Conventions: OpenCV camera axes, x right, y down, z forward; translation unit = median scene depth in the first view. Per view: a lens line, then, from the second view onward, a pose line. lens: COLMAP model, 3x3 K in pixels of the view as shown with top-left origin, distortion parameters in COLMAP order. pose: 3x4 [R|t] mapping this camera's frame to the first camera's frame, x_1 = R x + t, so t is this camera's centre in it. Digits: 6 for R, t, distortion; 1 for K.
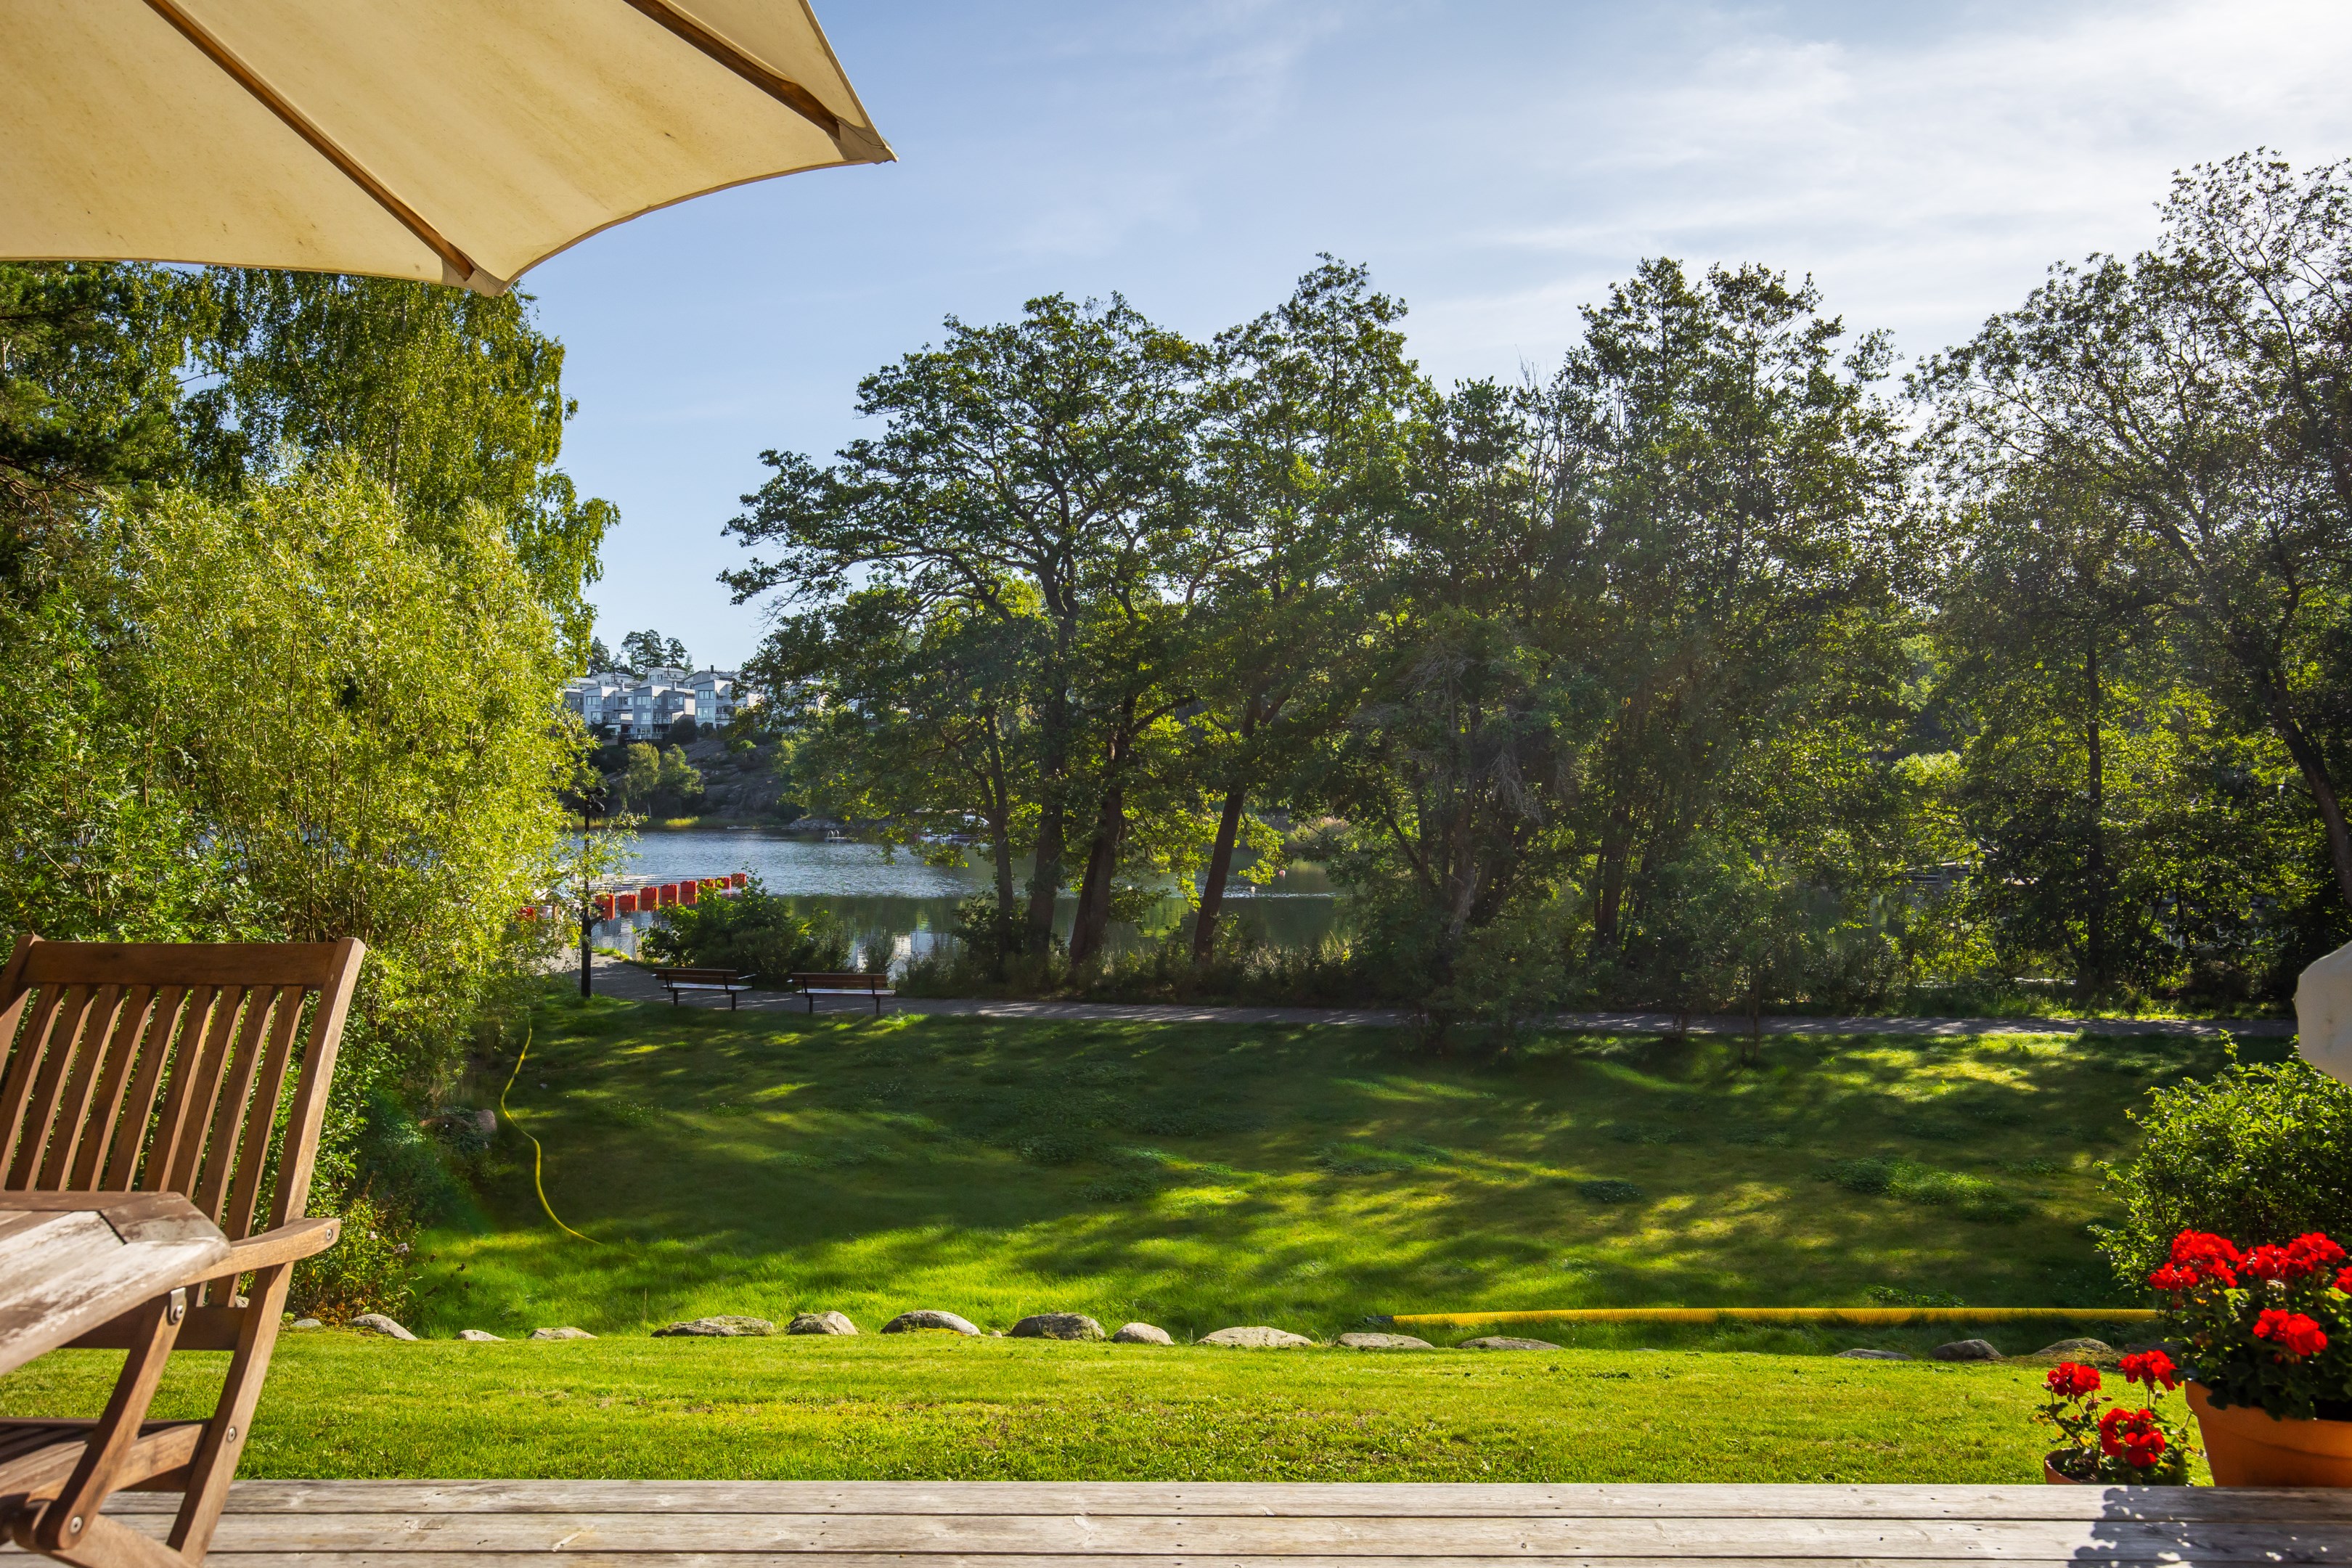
lens RADIAL K [[1574.5, 0, 1178.9], [0, 1574.5, 780.0], [0, 0, 1]] dist [-0.005462, -0.003217]
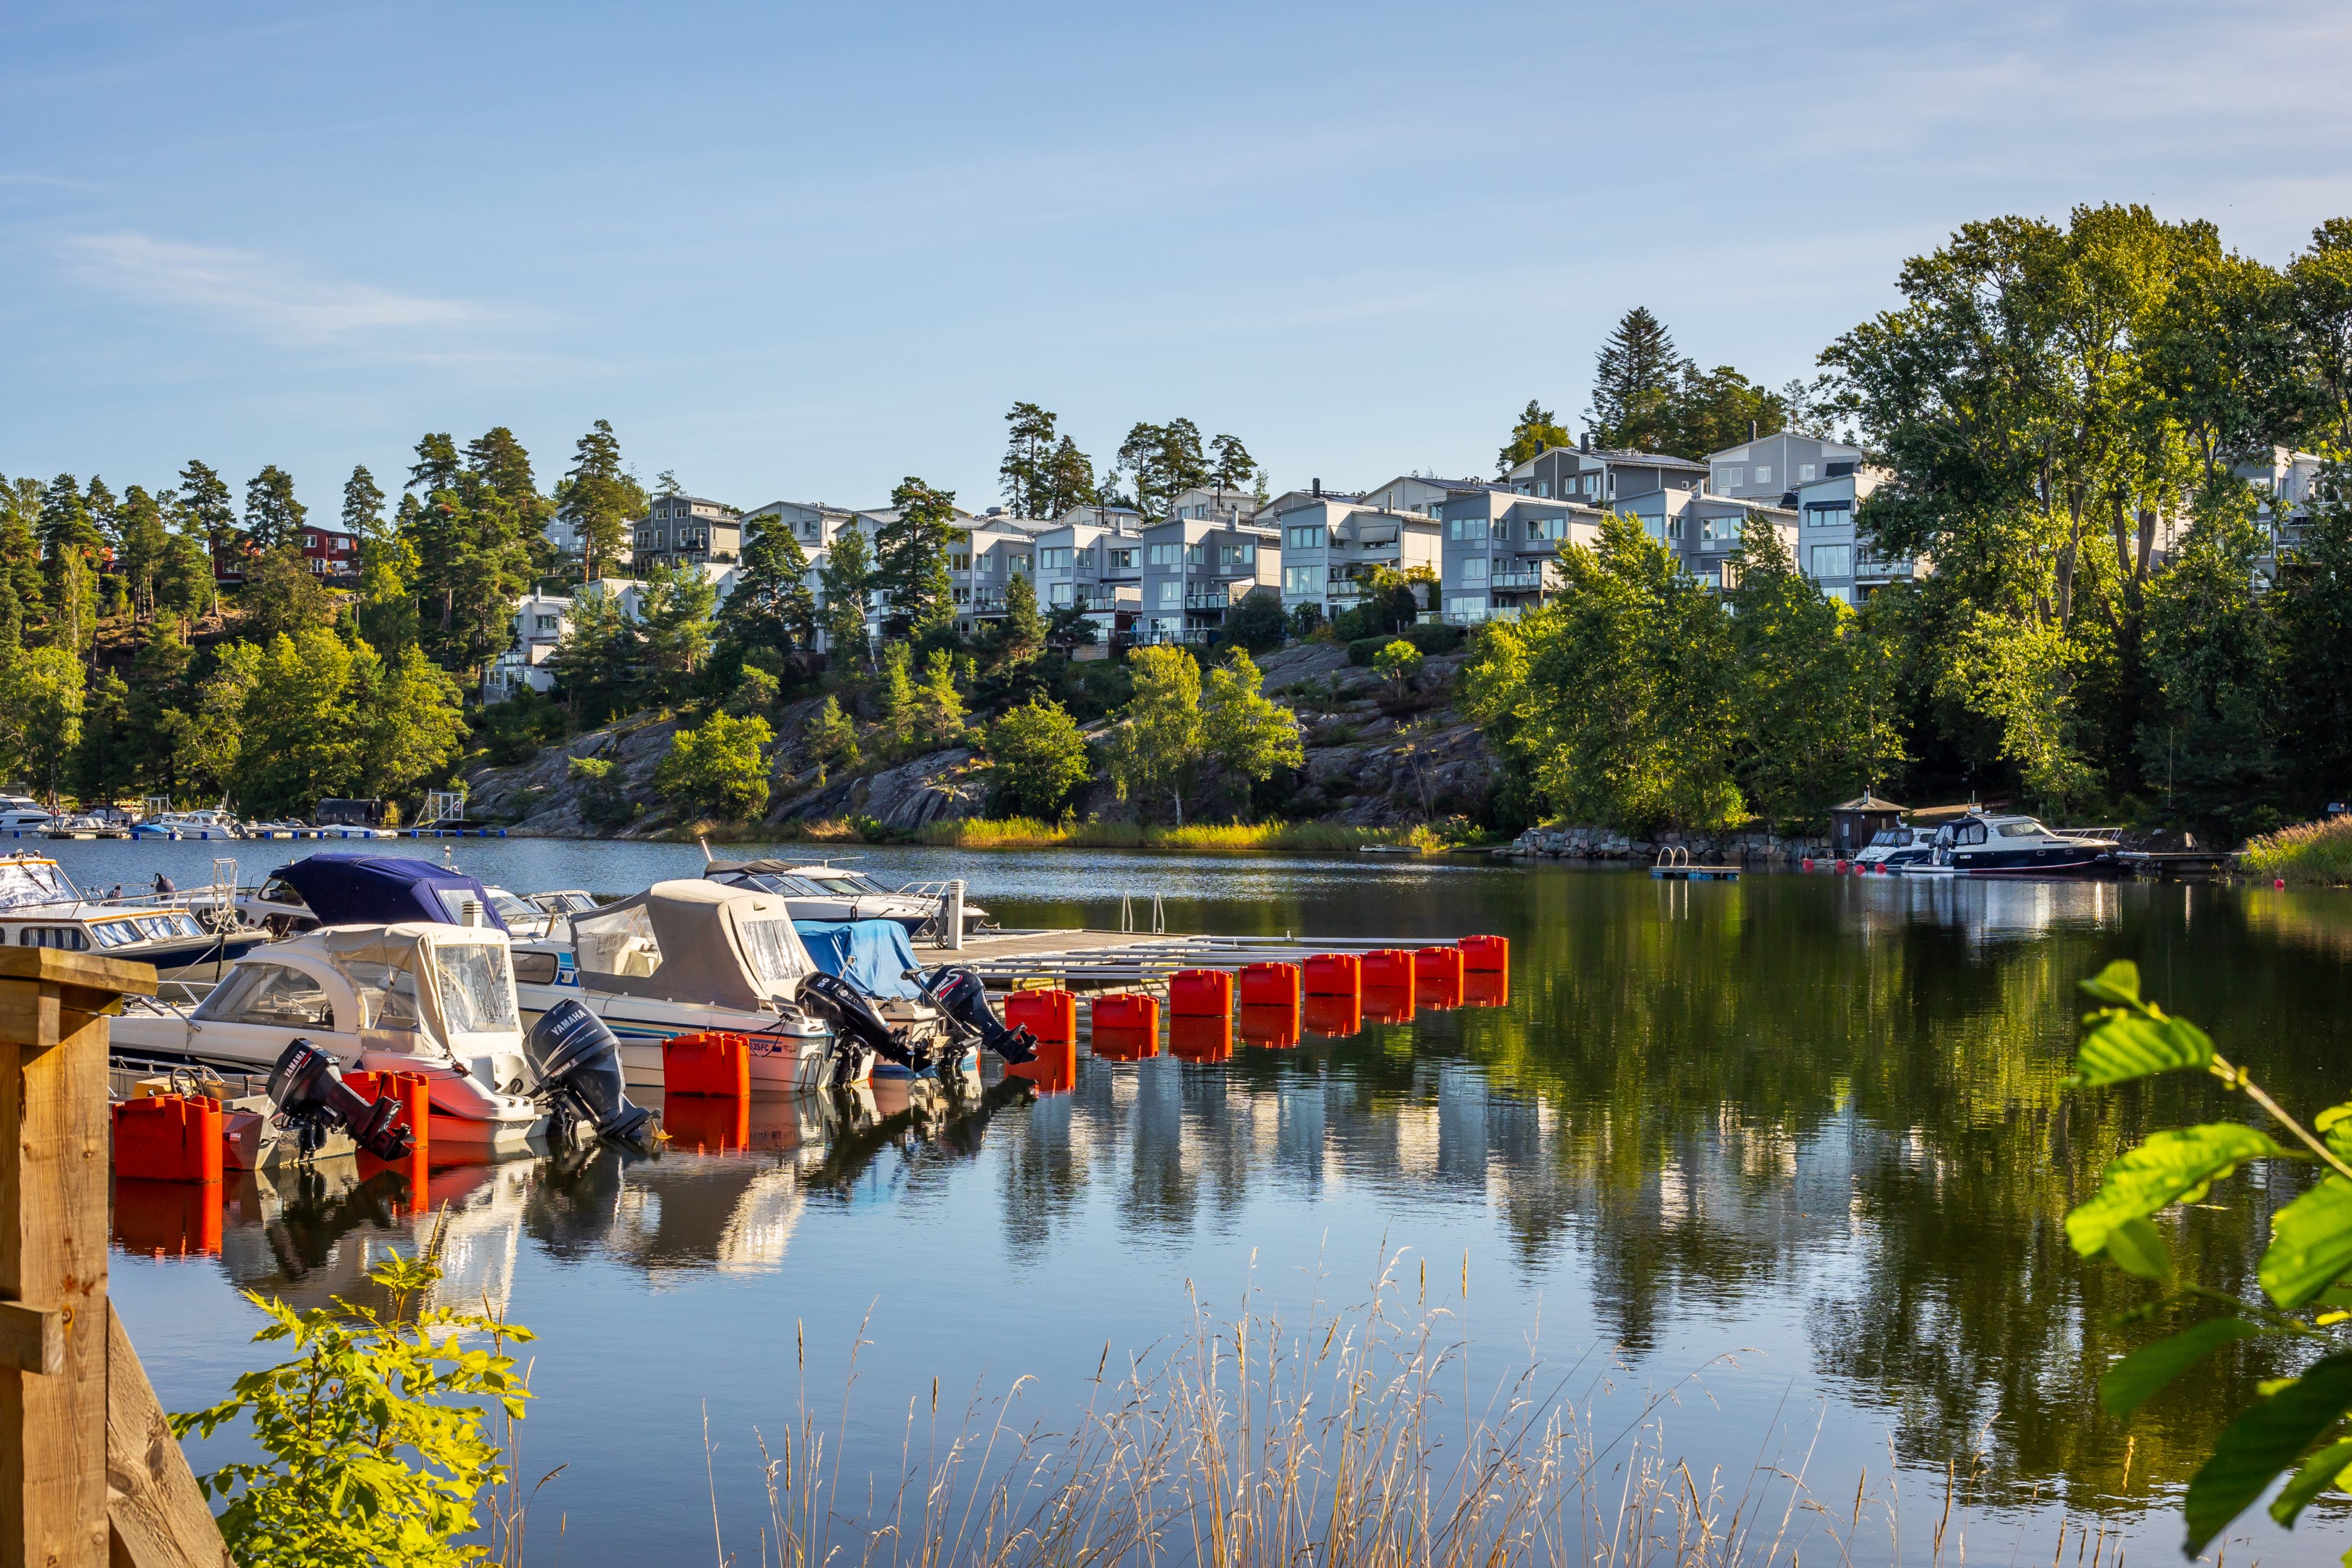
lens RADIAL K [[3414.4, 0, 1181.8], [0, 3414.4, 780.5], [0, 0, 1]] dist [-0.073481, 0.000000]
pose [[0.948708, 0.007409, -0.316067, -0.346256], [-0.007268, 0.999972, 0.001623, 0.077826], [0.316070, 0.000758, 0.948736, 0.992173]]
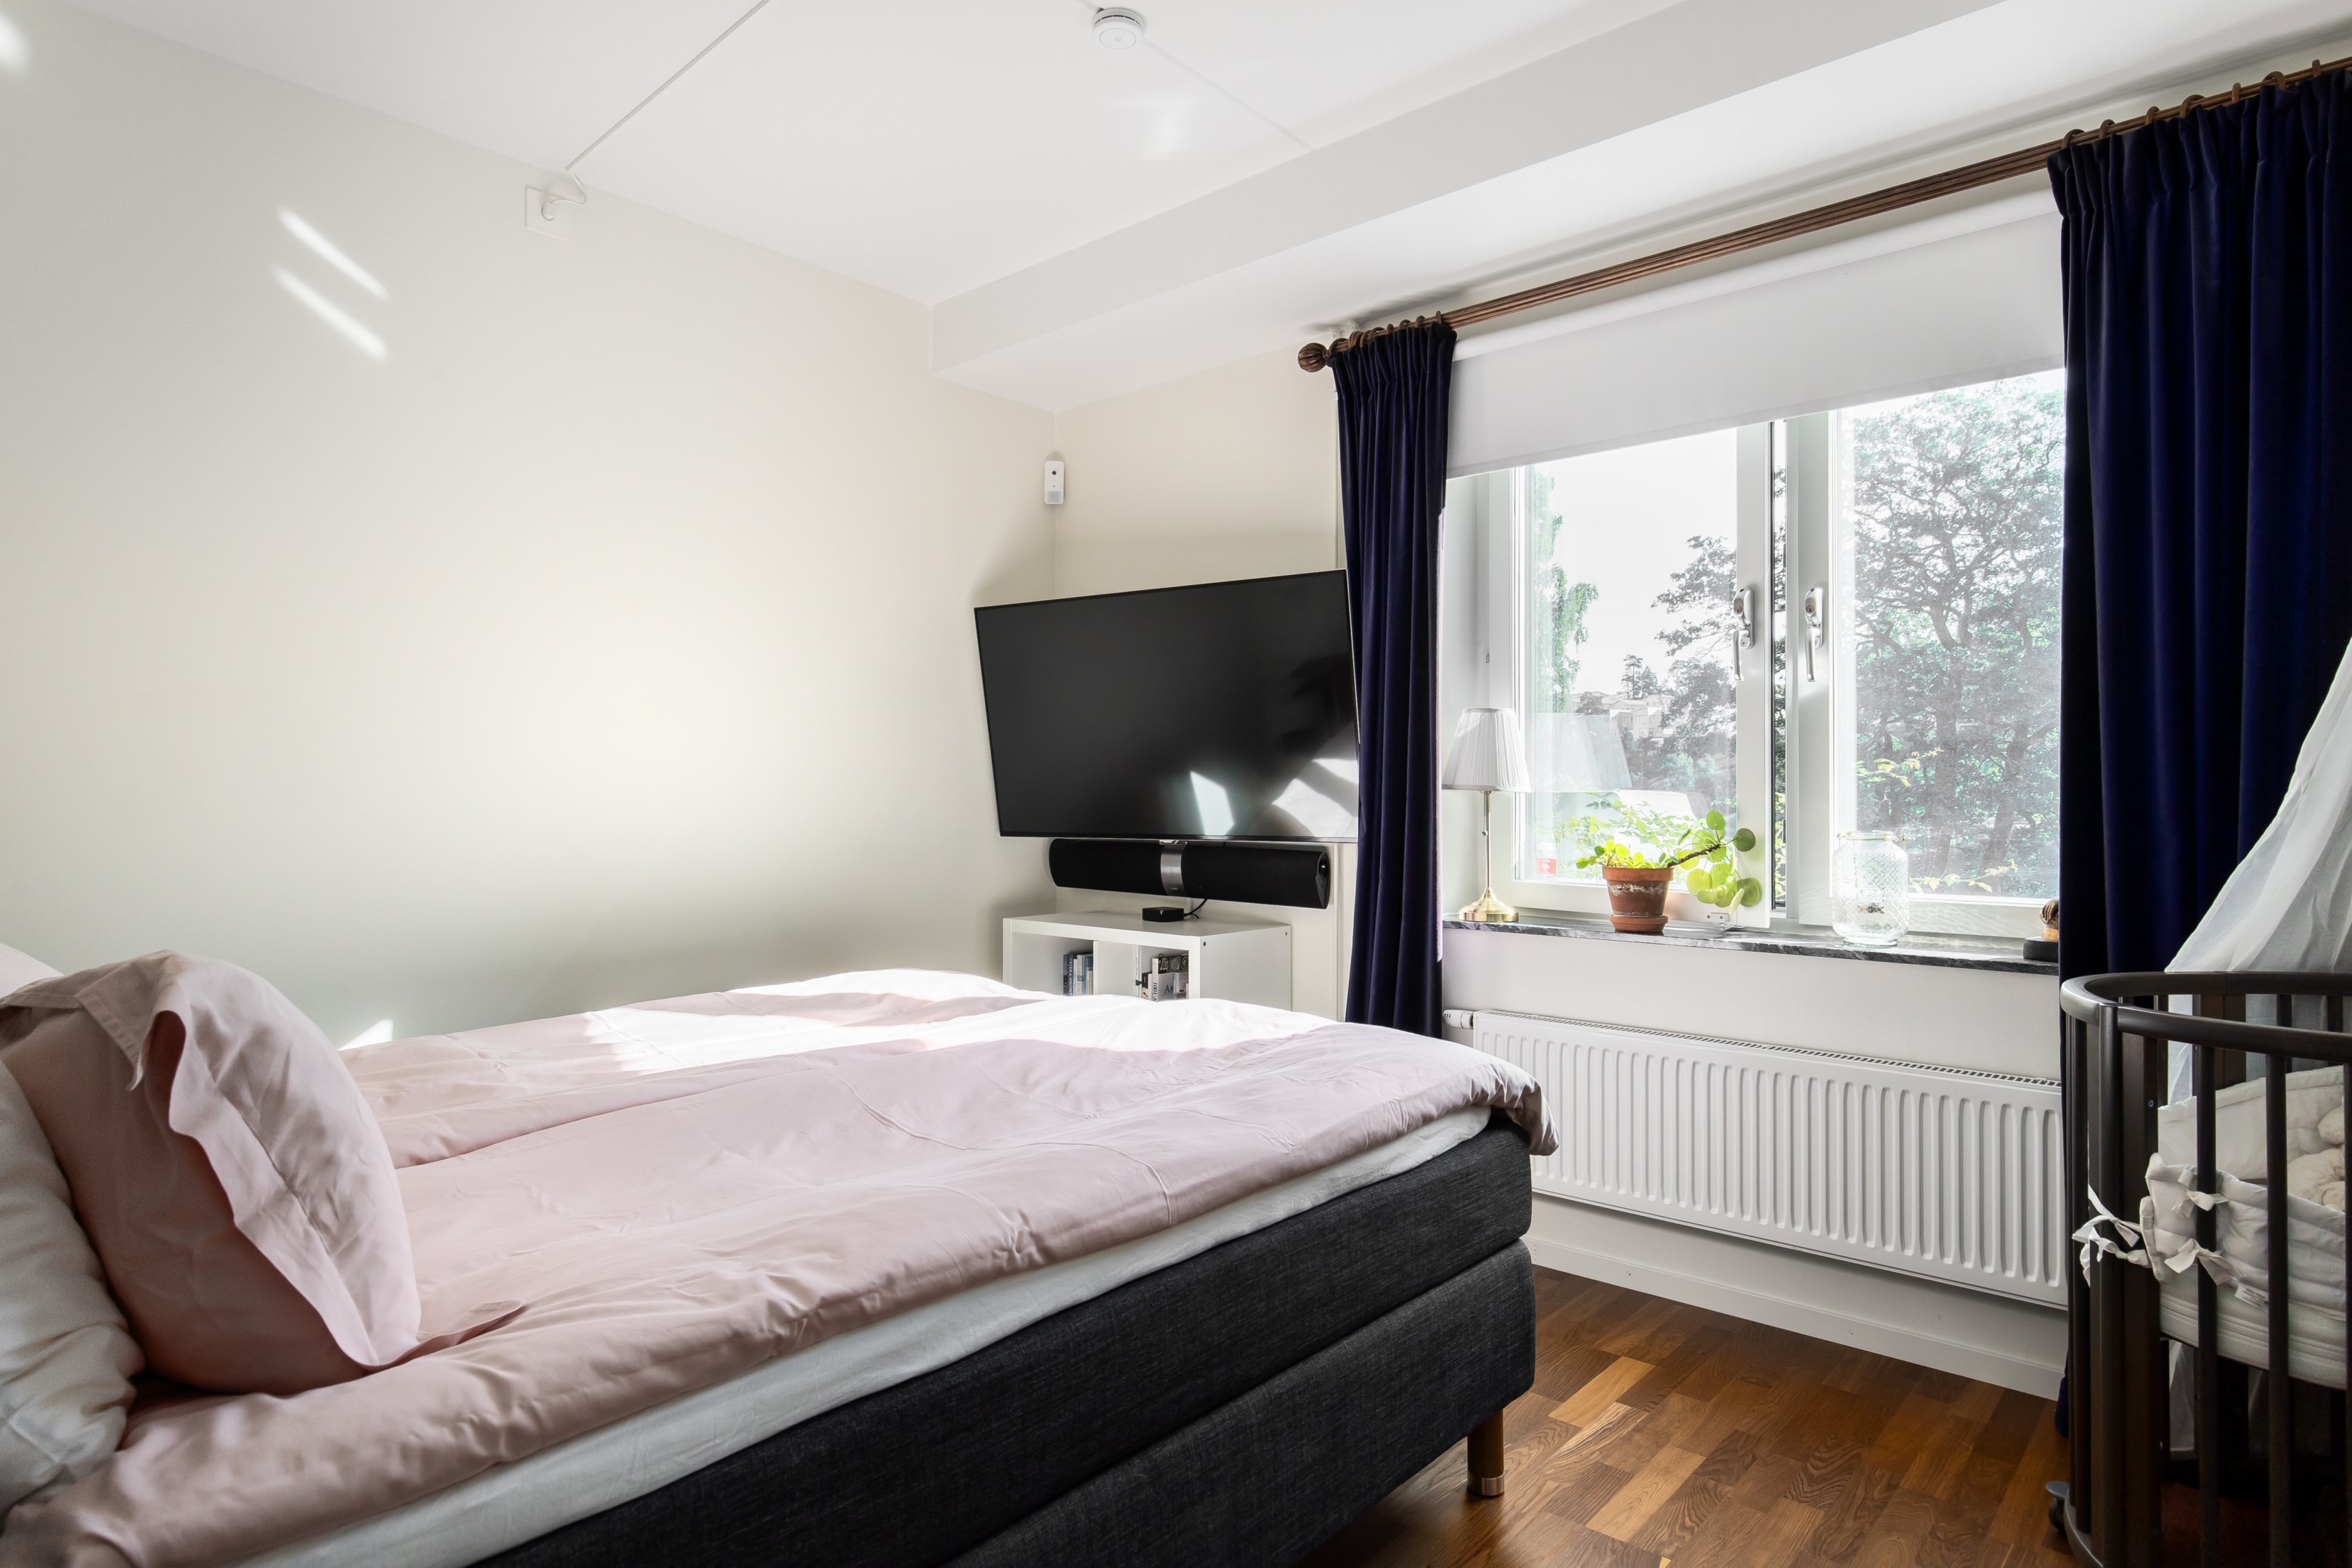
lens RADIAL K [[1299.5, 0, 1173.0], [0, 1299.5, 782.9], [0, 0, 1]] dist [0.001809, 0.000062]
pose [[0.758627, -0.001072, -0.651525, 0.113711], [0.001268, 0.999999, -0.000168, -0.003846], [0.651524, -0.000699, 0.758627, -0.107656]]
